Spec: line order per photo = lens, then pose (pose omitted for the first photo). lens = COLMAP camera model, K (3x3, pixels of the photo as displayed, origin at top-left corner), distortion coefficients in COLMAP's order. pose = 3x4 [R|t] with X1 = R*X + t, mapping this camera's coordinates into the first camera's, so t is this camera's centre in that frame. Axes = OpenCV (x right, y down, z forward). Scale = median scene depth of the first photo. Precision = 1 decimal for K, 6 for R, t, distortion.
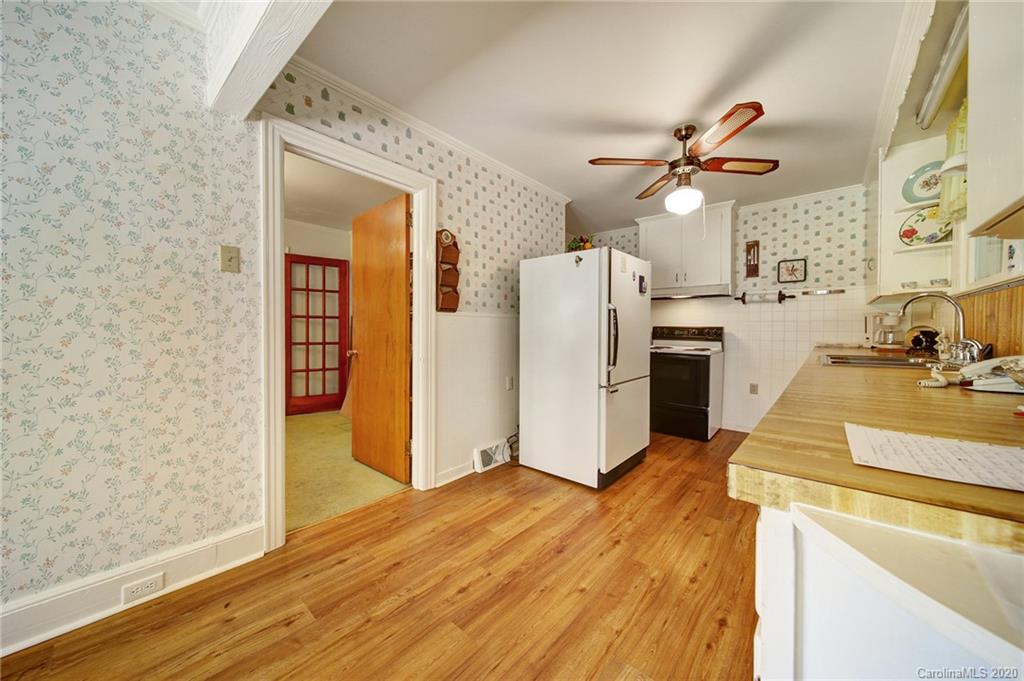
lens RADIAL K [[363.6, 0, 505.9], [0, 363.6, 334.0], [0, 0, 1]] dist [-0.000689, -0.000033]
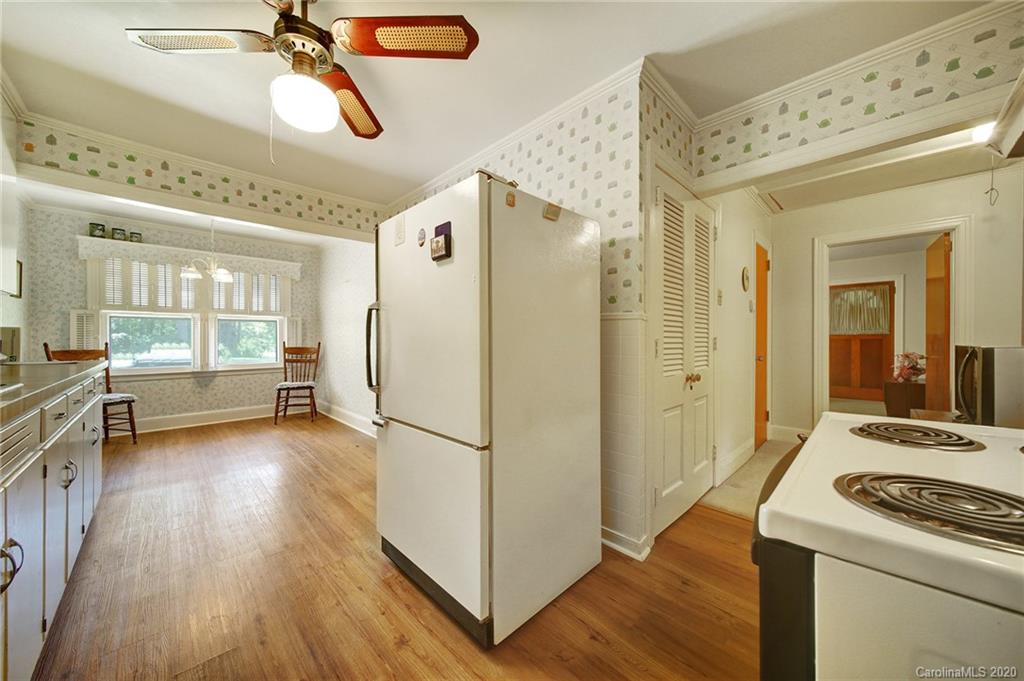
lens RADIAL K [[363.6, 0, 506.7], [0, 363.6, 342.5], [0, 0, 1]] dist [-0.000689, -0.000033]
pose [[-0.087038, 0.008125, -0.996172, 0.897392], [-0.004891, 0.999951, 0.008583, -0.001500], [0.996193, 0.005619, -0.086994, 1.216772]]
